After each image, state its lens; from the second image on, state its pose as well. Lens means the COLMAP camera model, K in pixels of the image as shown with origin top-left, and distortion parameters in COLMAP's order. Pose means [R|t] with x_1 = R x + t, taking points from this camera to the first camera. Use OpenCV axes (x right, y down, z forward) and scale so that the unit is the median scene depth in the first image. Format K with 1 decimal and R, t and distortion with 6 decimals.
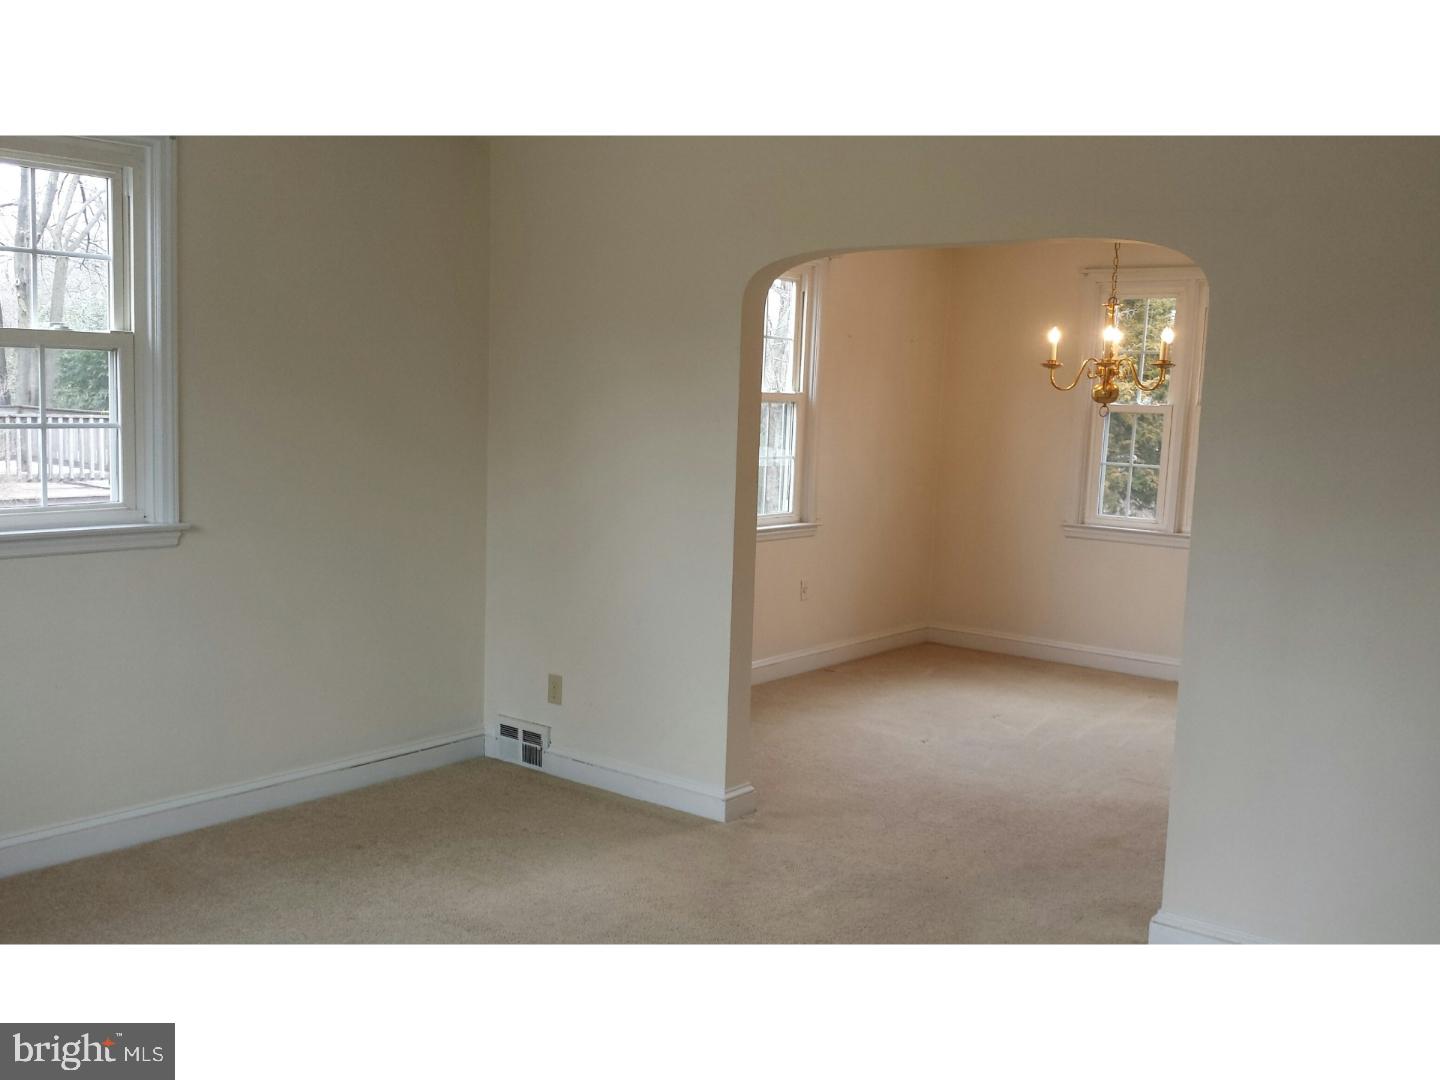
lens RADIAL K [[1267.4, 0, 722.0], [0, 1267.4, 539.1], [0, 0, 1]] dist [0.010070, -0.001122]
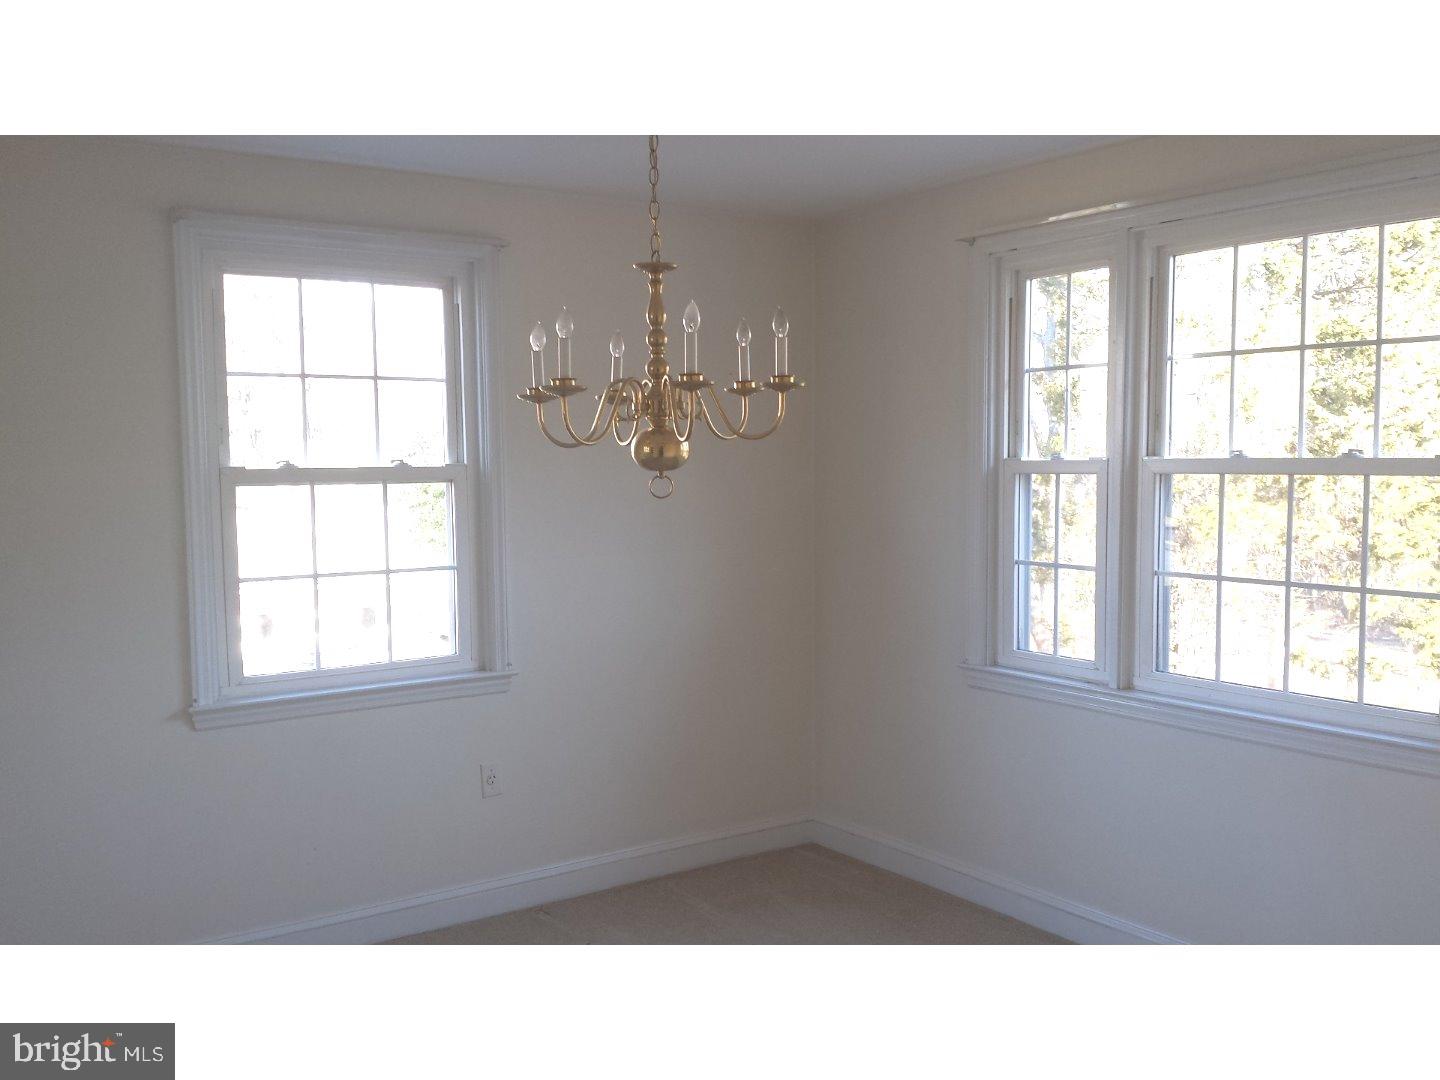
lens RADIAL K [[1267.4, 0, 716.7], [0, 1267.4, 546.8], [0, 0, 1]] dist [0.010070, -0.001122]
pose [[0.958897, -0.026667, -0.282497, 0.336590], [0.011476, 0.998404, -0.055290, -0.036836], [0.283521, 0.049775, 0.957673, 0.414592]]
